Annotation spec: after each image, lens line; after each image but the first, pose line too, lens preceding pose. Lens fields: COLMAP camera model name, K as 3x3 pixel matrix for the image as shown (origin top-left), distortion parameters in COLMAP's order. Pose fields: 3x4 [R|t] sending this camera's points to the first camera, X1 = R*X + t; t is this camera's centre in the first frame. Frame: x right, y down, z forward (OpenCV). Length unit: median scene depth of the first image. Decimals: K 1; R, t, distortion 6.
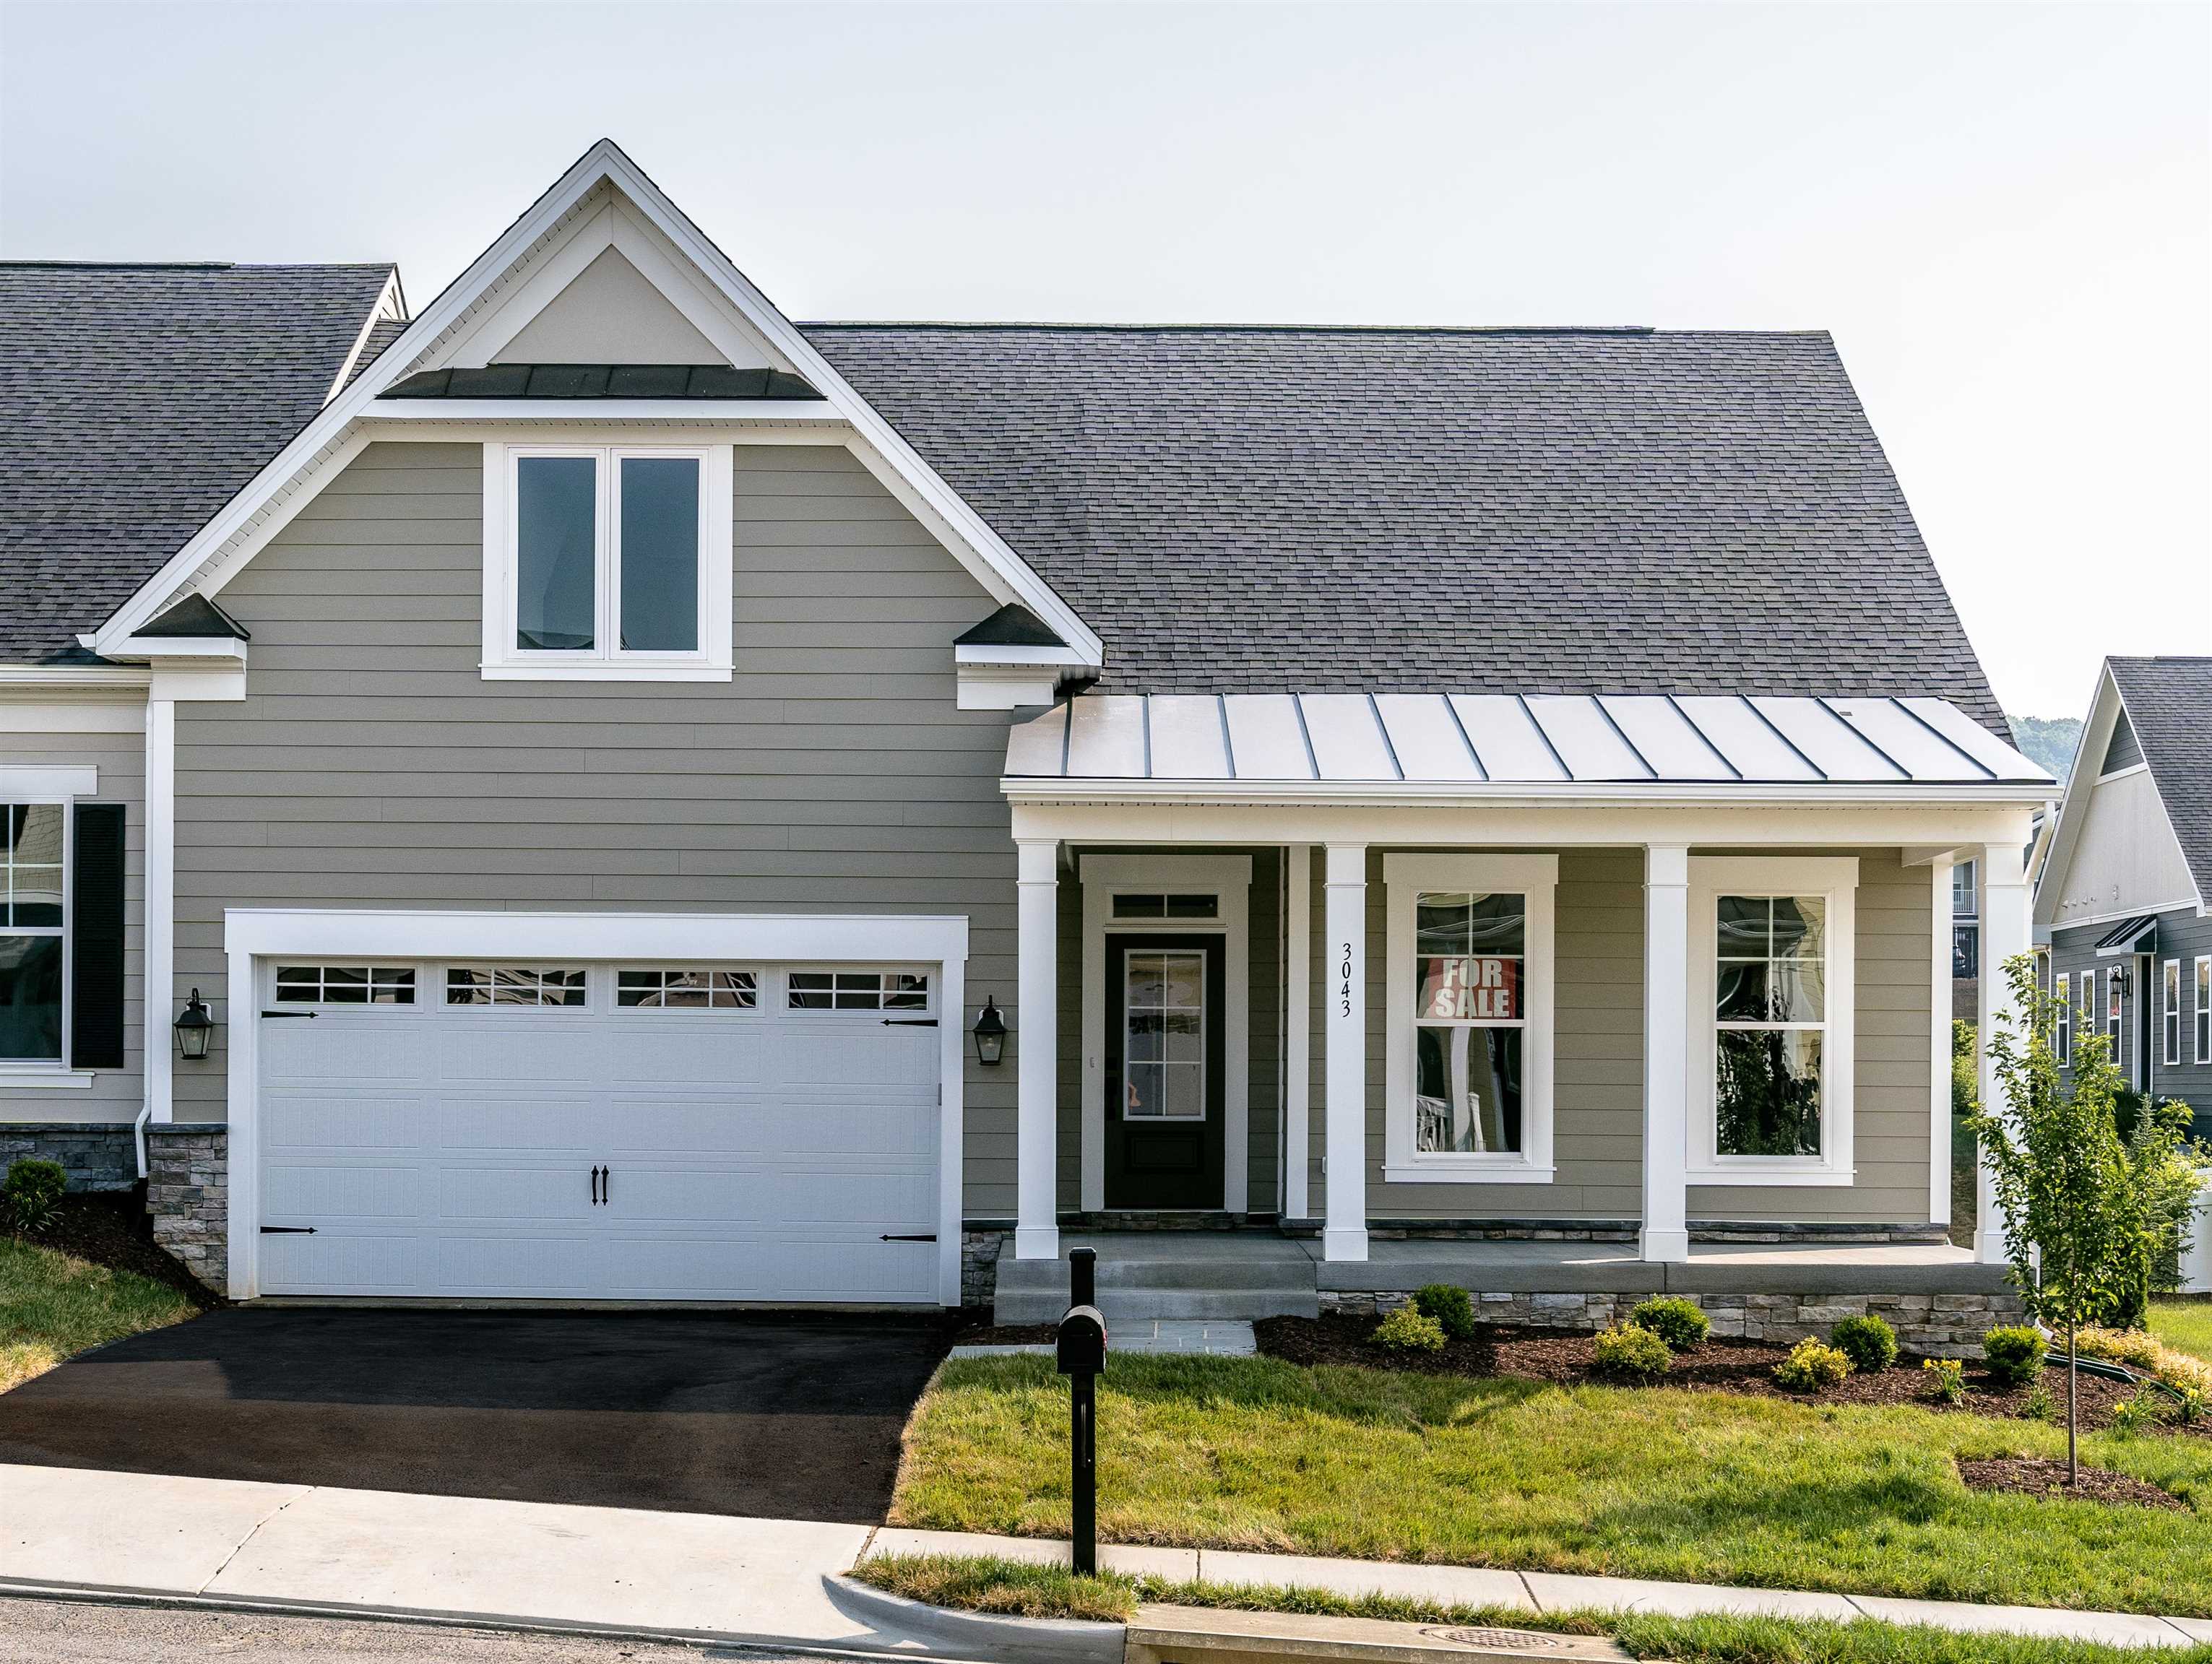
lens RADIAL K [[2487.2, 0, 1106.0], [0, 2487.2, 832.0], [0, 0, 1]] dist [0.006069, -0.025033]
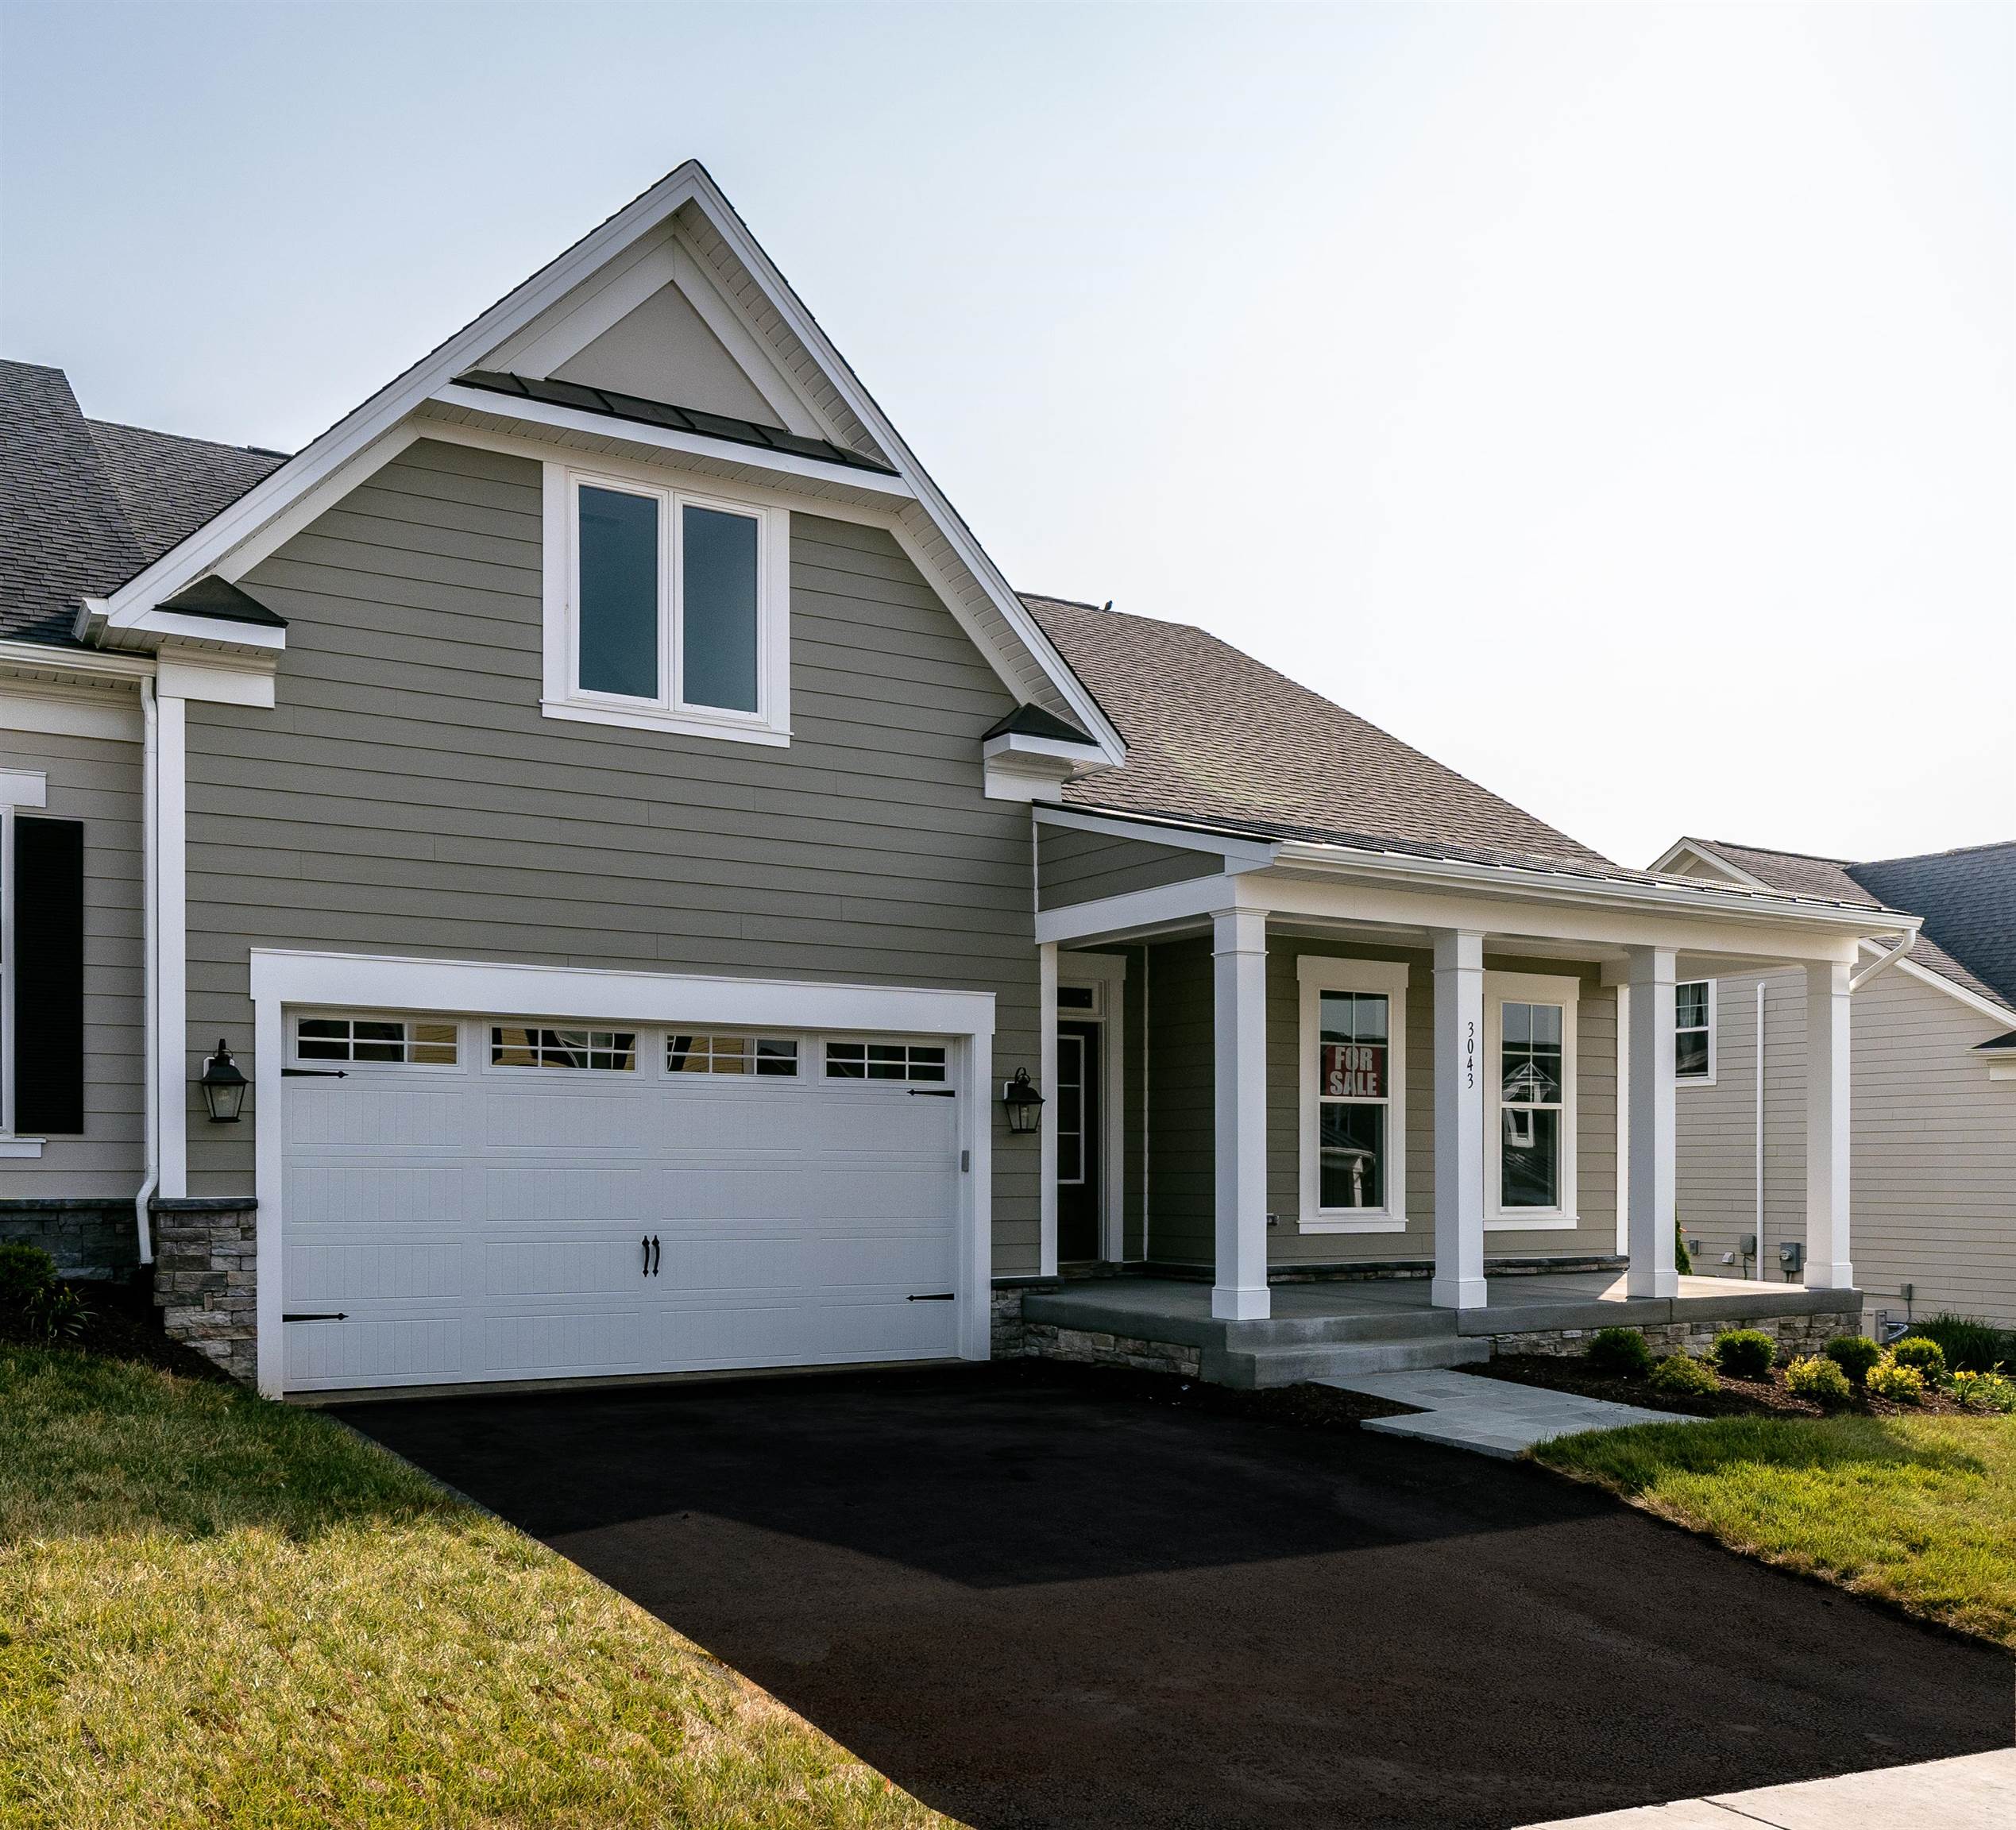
lens RADIAL K [[1943.8, 0, 1008.4], [0, 1943.8, 974.6], [0, 0, 1]] dist [-0.020389, 0.012852]
pose [[0.844675, 0.047266, 0.533188, -0.489339], [-0.064193, 0.997850, 0.013236, 0.014140], [-0.531416, -0.045407, 0.845893, 0.293408]]
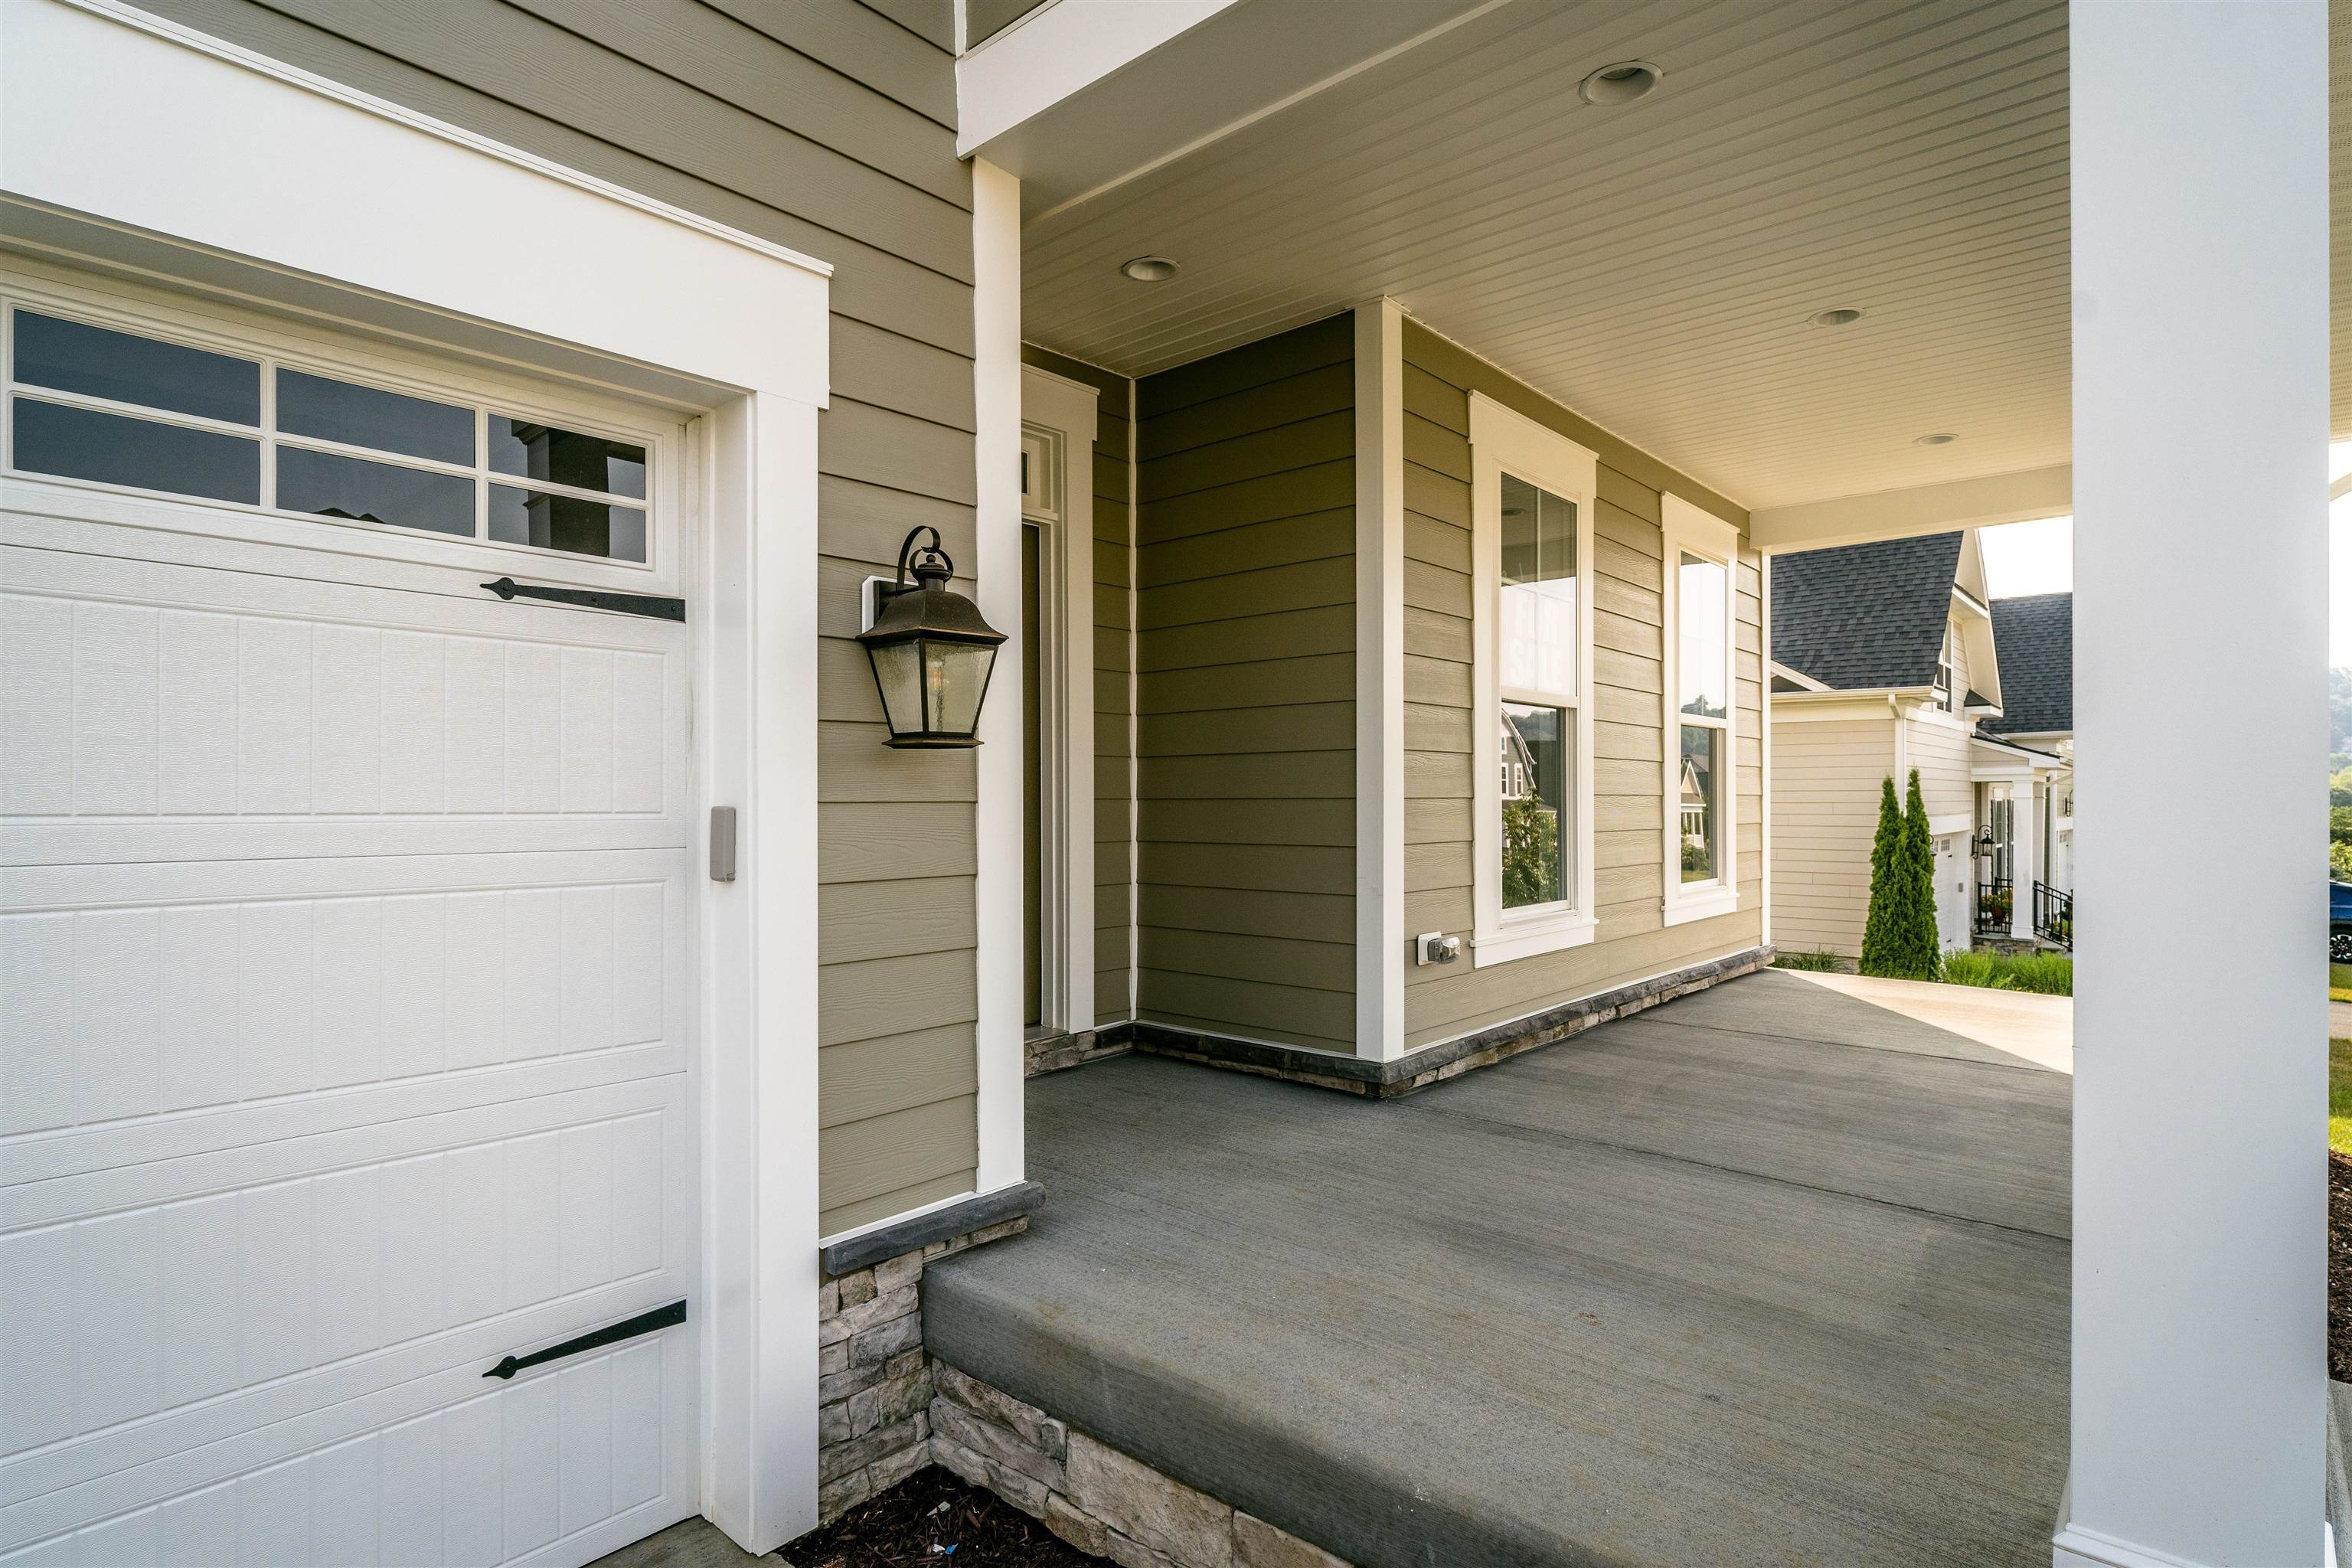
lens RADIAL K [[1220.7, 0, 1176.0], [0, 1220.7, 784.0], [0, 0, 1]] dist [-0.002823, -0.000282]
pose [[0.649489, -0.002279, 0.760368, -0.140976], [-0.087490, 0.993130, 0.077708, 0.081151], [-0.755321, -0.116995, 0.644827, 0.856313]]
